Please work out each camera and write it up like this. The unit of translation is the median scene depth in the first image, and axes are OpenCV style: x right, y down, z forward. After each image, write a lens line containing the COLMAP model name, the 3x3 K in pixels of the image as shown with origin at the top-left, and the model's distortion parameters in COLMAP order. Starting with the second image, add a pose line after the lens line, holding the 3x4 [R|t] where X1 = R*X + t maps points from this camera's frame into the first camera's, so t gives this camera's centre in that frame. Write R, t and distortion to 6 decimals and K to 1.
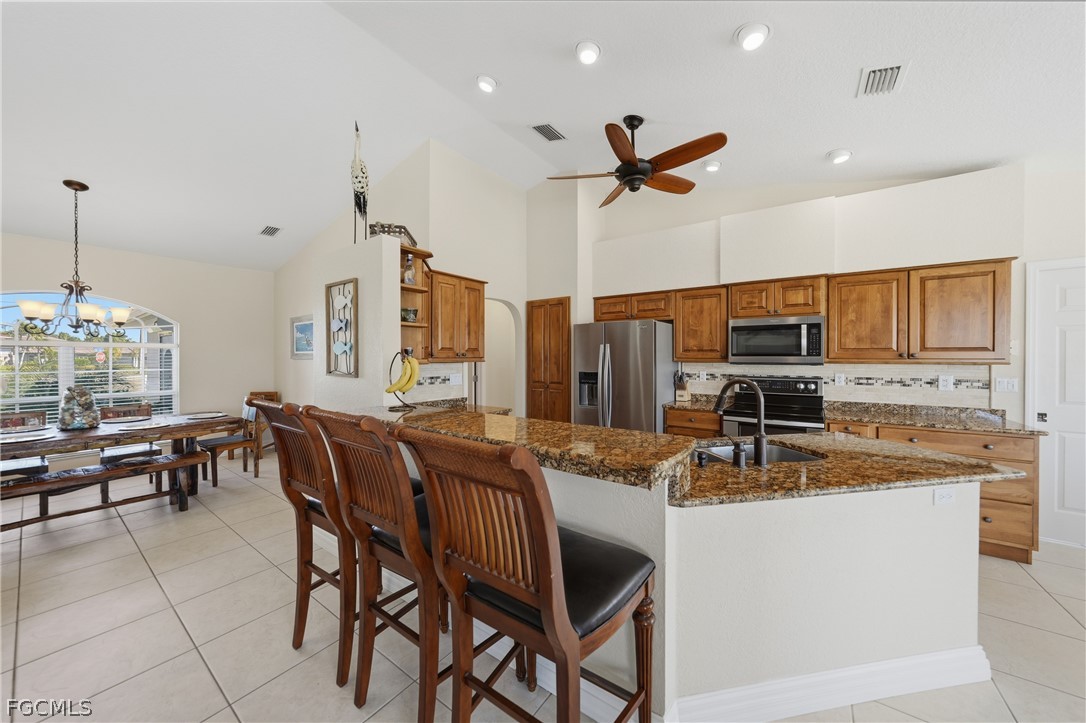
lens RADIAL K [[382.9, 0, 543.6], [0, 382.9, 351.9], [0, 0, 1]] dist [-0.029602, 0.006376]
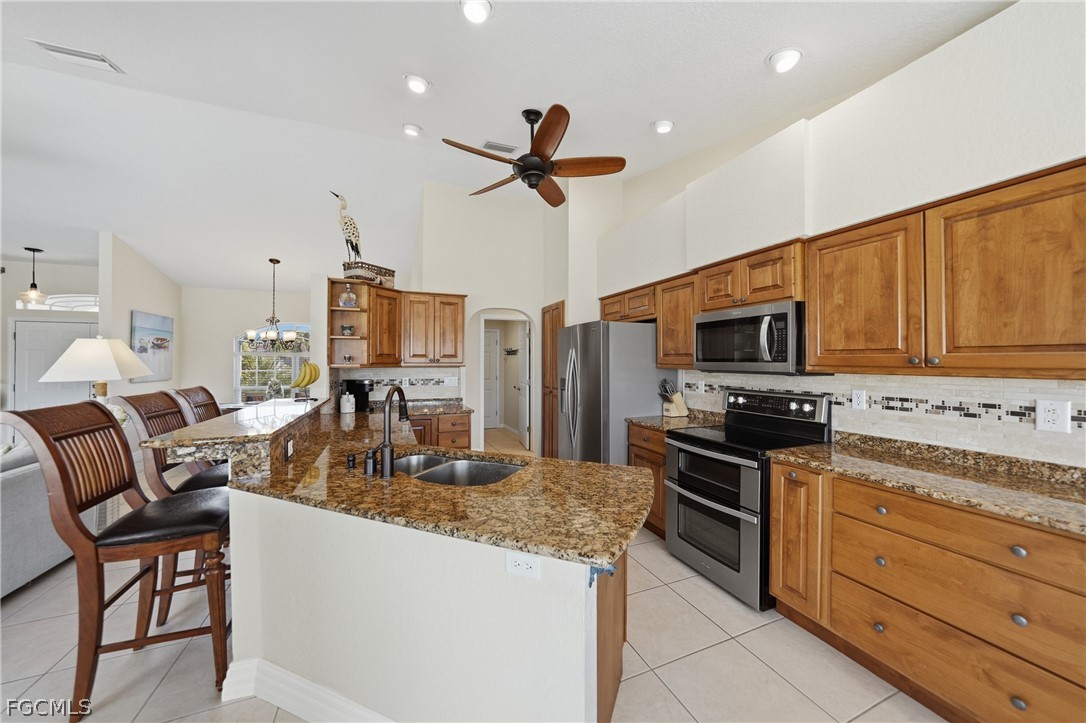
lens RADIAL K [[382.9, 0, 543.6], [0, 382.9, 351.9], [0, 0, 1]] dist [-0.029602, 0.006376]
pose [[0.845798, -0.012806, -0.533349, 0.707624], [0.005976, 0.999877, -0.014531, 0.000419], [0.533470, 0.009103, 0.845770, 0.198028]]
